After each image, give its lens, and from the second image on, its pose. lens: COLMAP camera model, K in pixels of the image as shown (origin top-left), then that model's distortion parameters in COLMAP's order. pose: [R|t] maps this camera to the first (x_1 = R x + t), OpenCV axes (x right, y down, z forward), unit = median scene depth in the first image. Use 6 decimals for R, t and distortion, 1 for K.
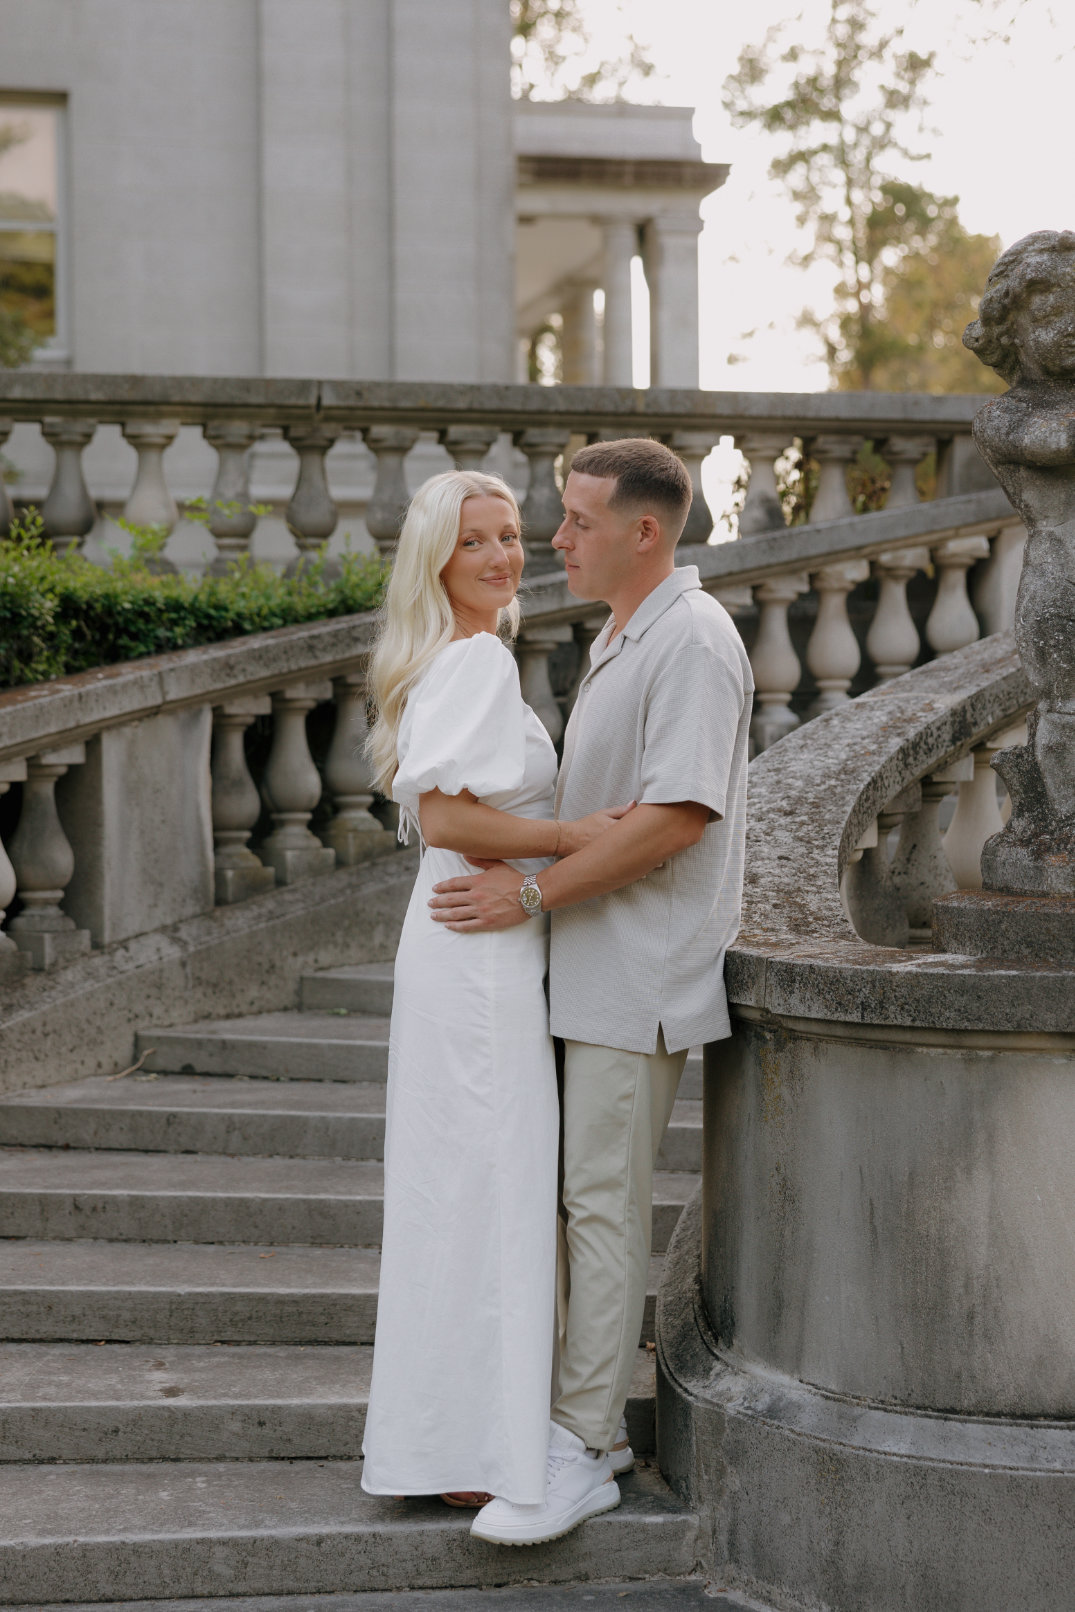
lens RADIAL K [[2843.2, 0, 537.1], [0, 2843.2, 804.7], [0, 0, 1]] dist [0.075601, 0.000000]
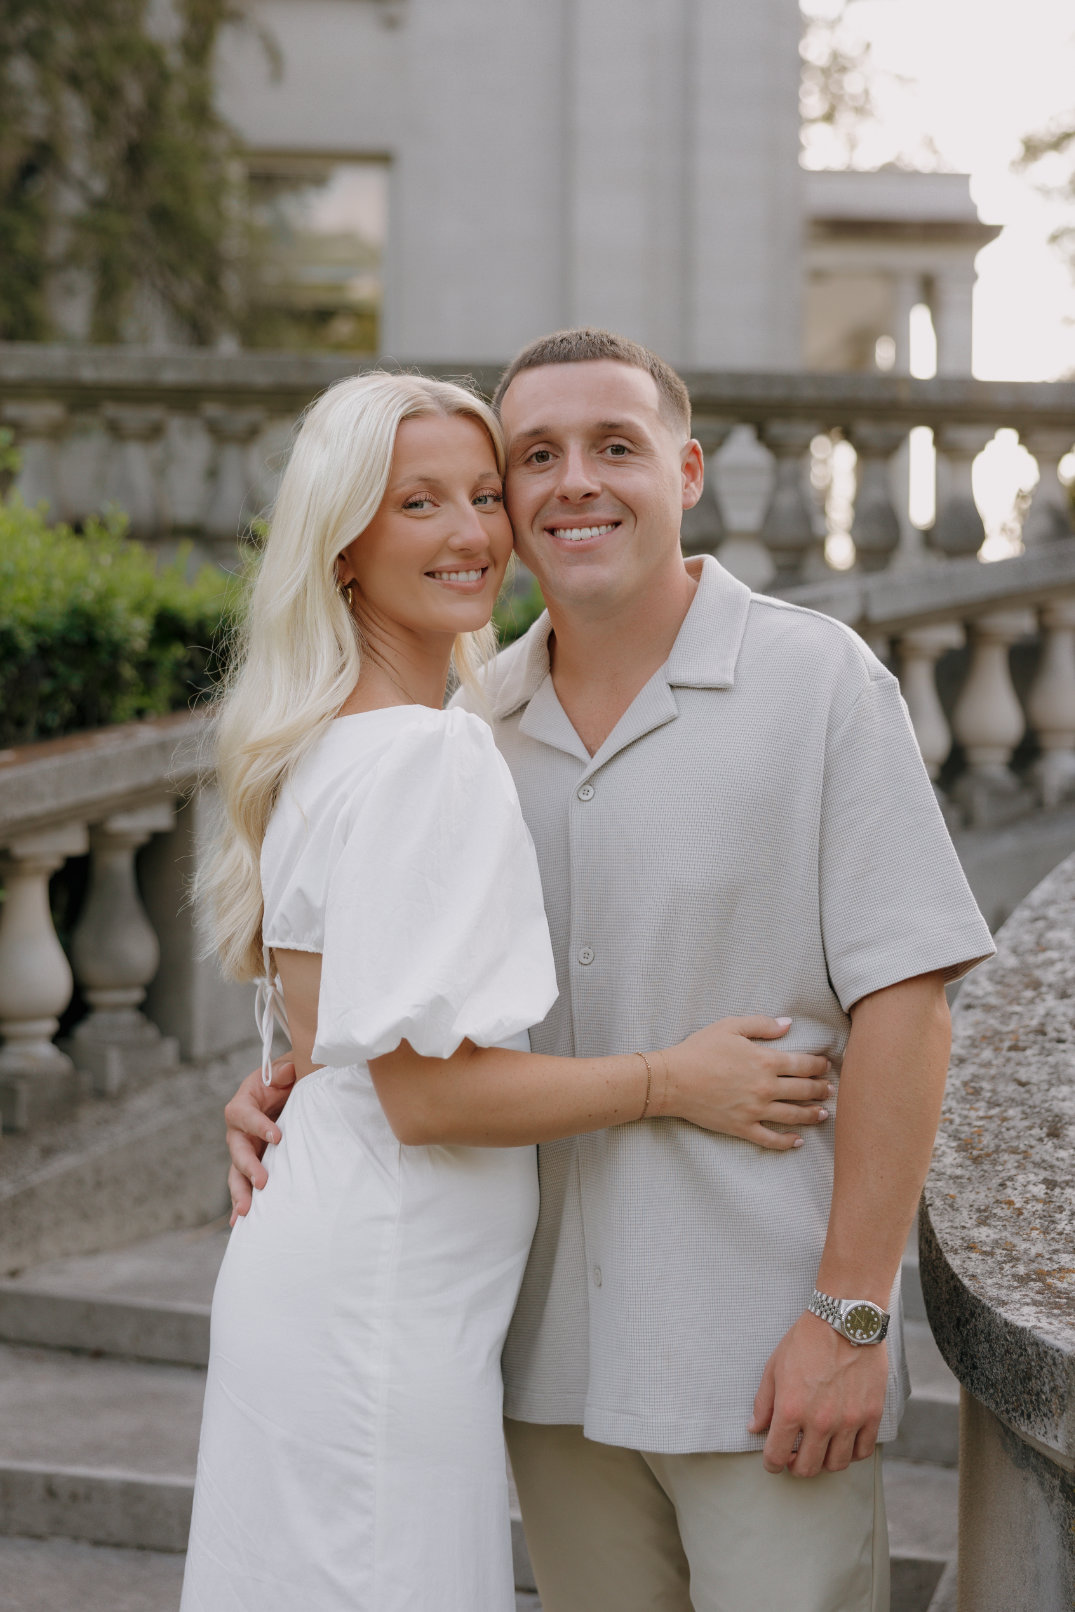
lens RADIAL K [[2562.5, 0, 539.2], [0, 2562.5, 807.9], [0, 0, 1]] dist [0.046888, 0.000000]
pose [[0.993906, 0.015440, -0.109141, 0.018729], [-0.015299, 0.999881, 0.002132, -0.023308], [0.109160, -0.000449, 0.994024, 0.311598]]
